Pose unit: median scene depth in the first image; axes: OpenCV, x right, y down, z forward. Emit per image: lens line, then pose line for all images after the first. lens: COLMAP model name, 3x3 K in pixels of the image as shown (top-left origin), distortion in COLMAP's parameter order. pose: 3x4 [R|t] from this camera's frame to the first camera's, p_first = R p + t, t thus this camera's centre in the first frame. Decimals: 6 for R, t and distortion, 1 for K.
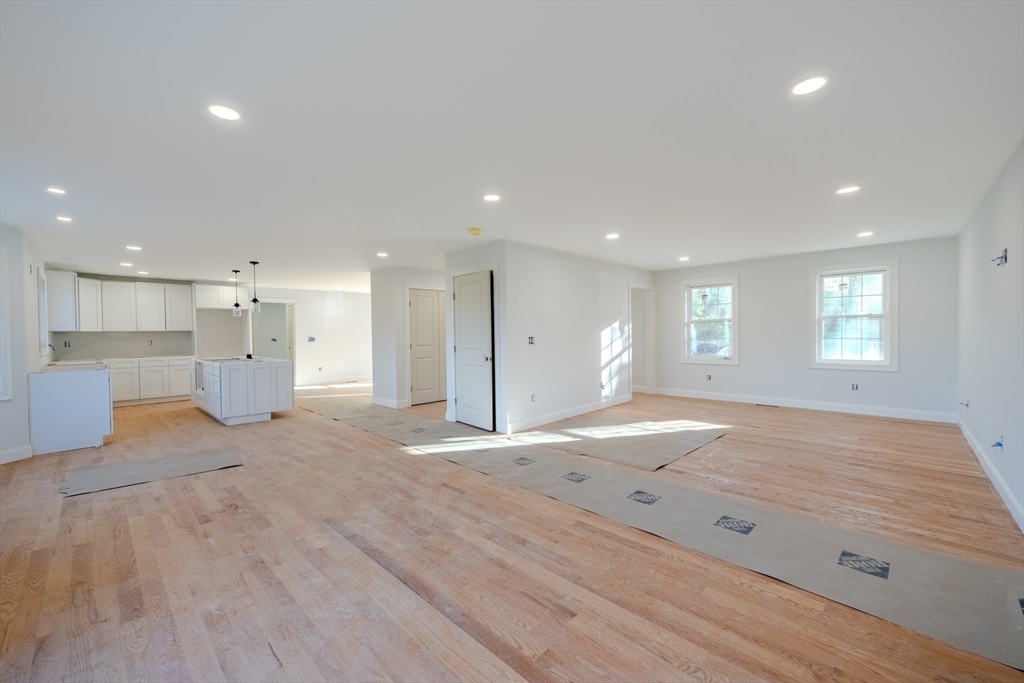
lens RADIAL K [[408.5, 0, 508.7], [0, 408.5, 340.1], [0, 0, 1]] dist [-0.003707, 0.001427]
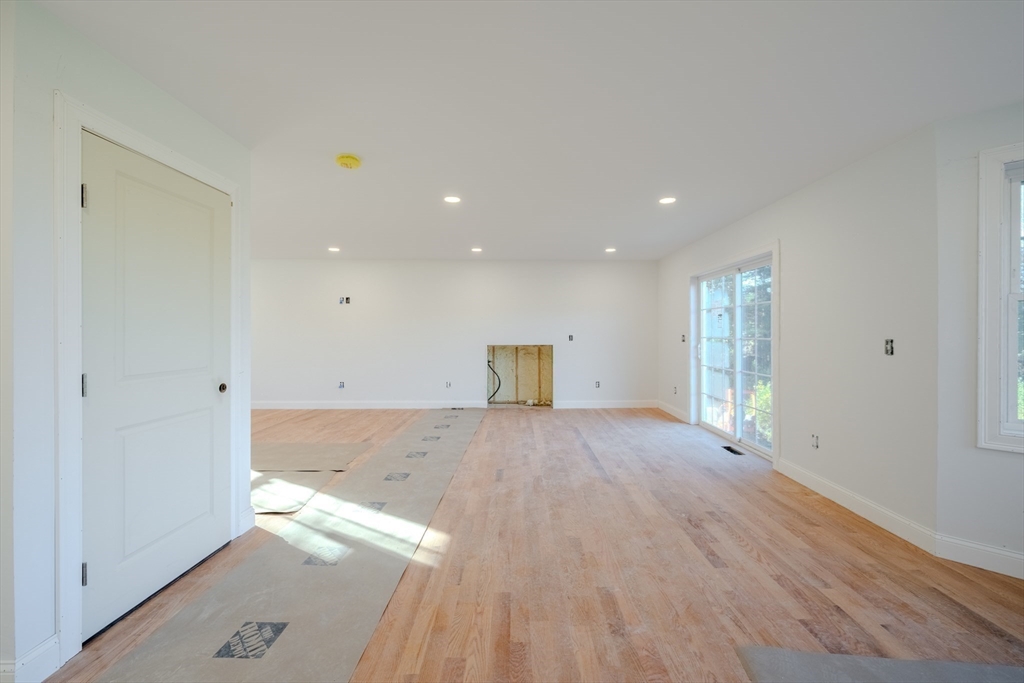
lens RADIAL K [[408.5, 0, 527.1], [0, 408.5, 338.3], [0, 0, 1]] dist [-0.003707, 0.001427]
pose [[-0.717396, 0.002106, 0.696662, -0.785191], [0.020109, 0.999641, 0.017686, -0.014347], [-0.696375, 0.026697, -0.717181, 1.426393]]
